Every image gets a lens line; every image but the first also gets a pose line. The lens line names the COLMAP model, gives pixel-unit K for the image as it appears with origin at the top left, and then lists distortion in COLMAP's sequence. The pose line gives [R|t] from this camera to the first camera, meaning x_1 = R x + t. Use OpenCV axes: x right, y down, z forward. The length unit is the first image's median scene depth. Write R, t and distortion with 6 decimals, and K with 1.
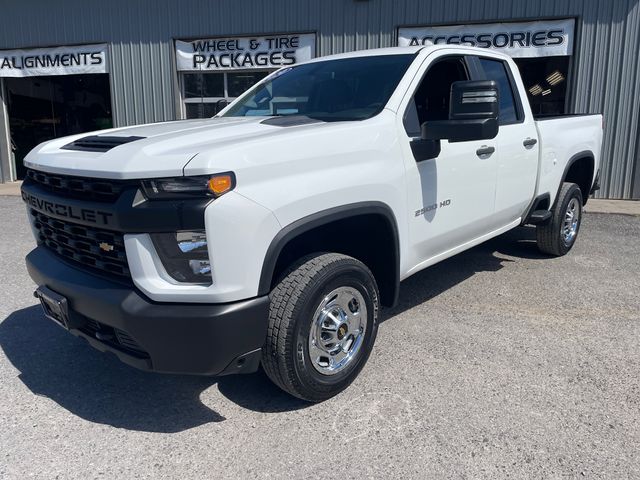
lens RADIAL K [[479.1, 0, 316.0], [0, 479.1, 242.6], [0, 0, 1]] dist [0.078836, -0.099837]
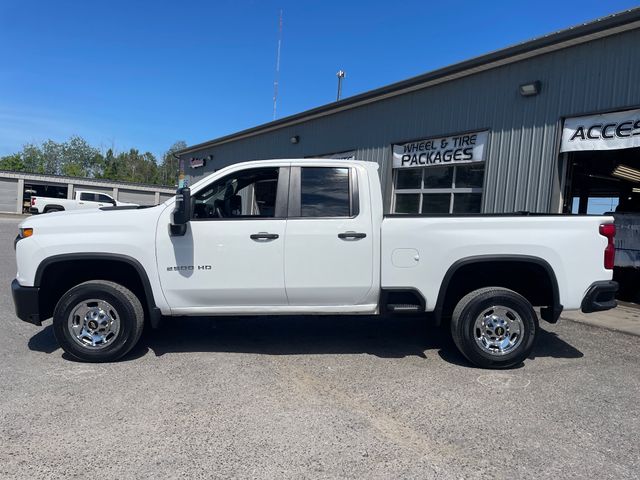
lens RADIAL K [[479.1, 0, 316.0], [0, 479.1, 242.6], [0, 0, 1]] dist [0.078836, -0.099837]
pose [[0.692823, 0.084199, -0.716175, 0.485872], [-0.204759, 0.975251, -0.083425, -0.032636], [0.691426, 0.204442, 0.692916, 0.067947]]
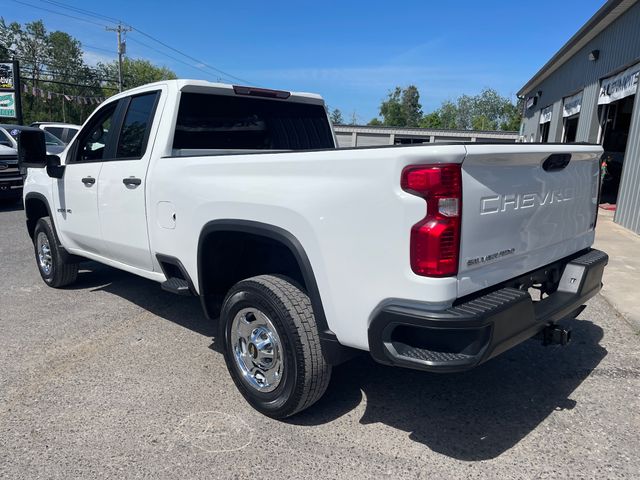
lens RADIAL K [[479.1, 0, 316.0], [0, 479.1, 242.6], [0, 0, 1]] dist [0.078836, -0.099837]
pose [[-0.042282, 0.196503, -0.979591, 0.533324], [-0.234745, 0.951067, 0.200913, -0.145272], [0.971137, 0.238449, 0.005915, 0.550100]]
